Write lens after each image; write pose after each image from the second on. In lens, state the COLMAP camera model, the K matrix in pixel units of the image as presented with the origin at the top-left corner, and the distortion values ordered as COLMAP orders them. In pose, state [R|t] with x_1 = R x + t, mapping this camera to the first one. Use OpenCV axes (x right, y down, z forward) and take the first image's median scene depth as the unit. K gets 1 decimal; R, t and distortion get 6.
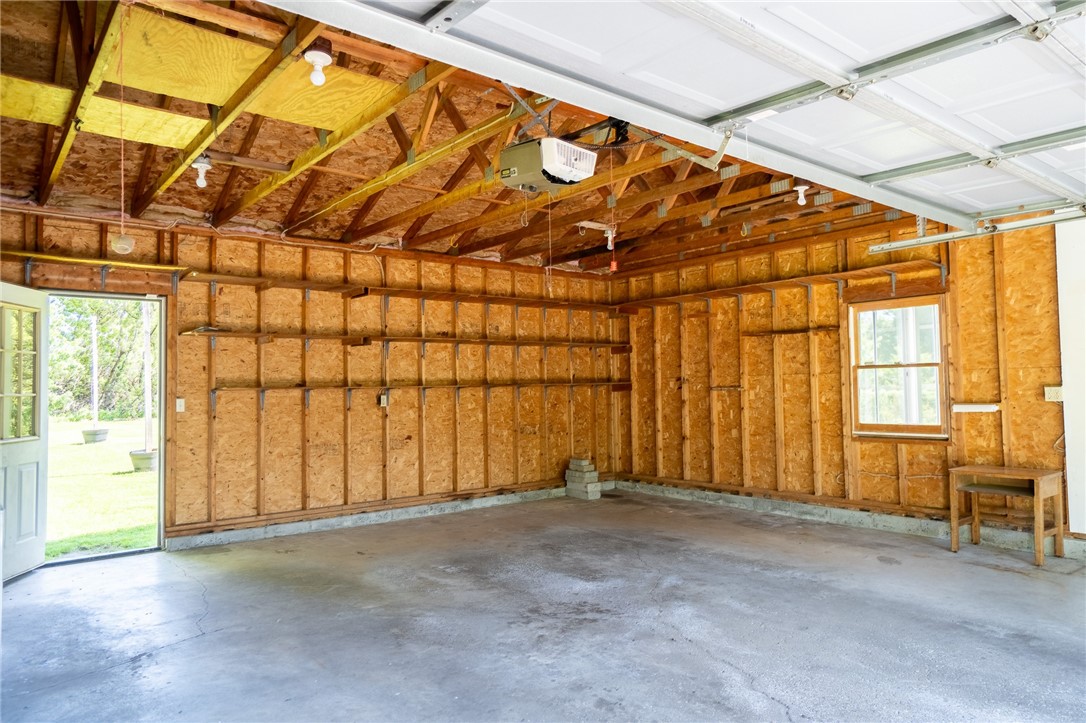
lens RADIAL K [[706.0, 0, 538.5], [0, 706.0, 356.1], [0, 0, 1]] dist [0.005544, 0.007809]
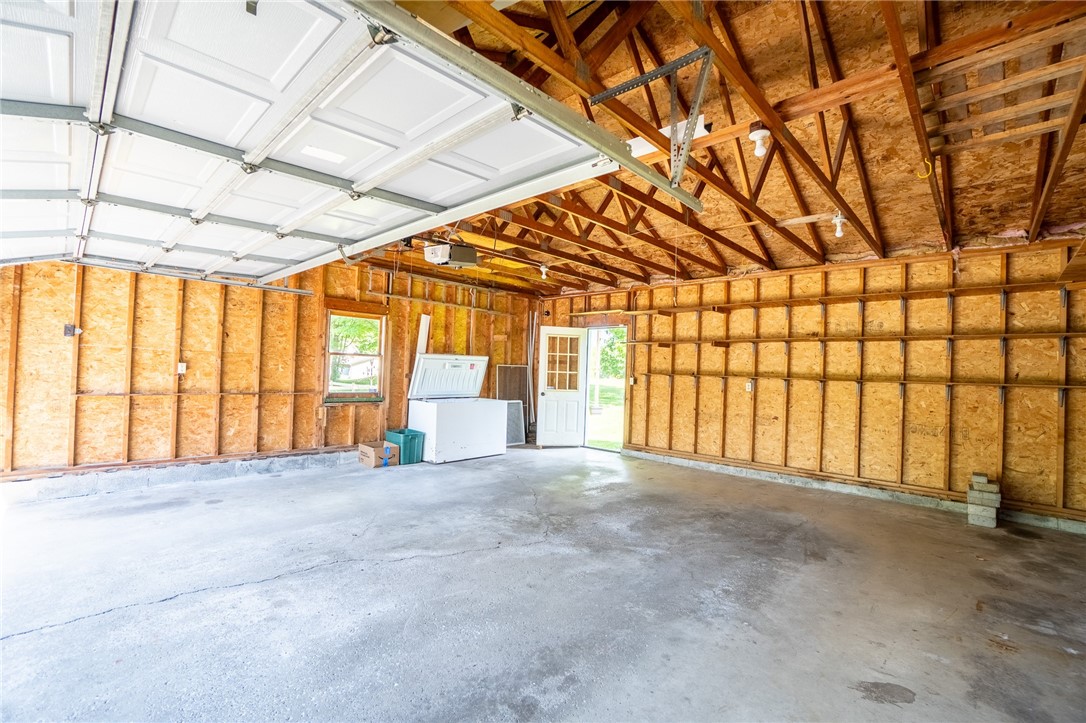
lens RADIAL K [[472.2, 0, 538.9], [0, 472.2, 366.1], [0, 0, 1]] dist [-0.038991, -0.000181]
pose [[0.131413, 0.011684, -0.991259, 1.056388], [0.011549, 0.999845, 0.013316, 0.011585], [0.991260, -0.013198, 0.131258, 0.851740]]
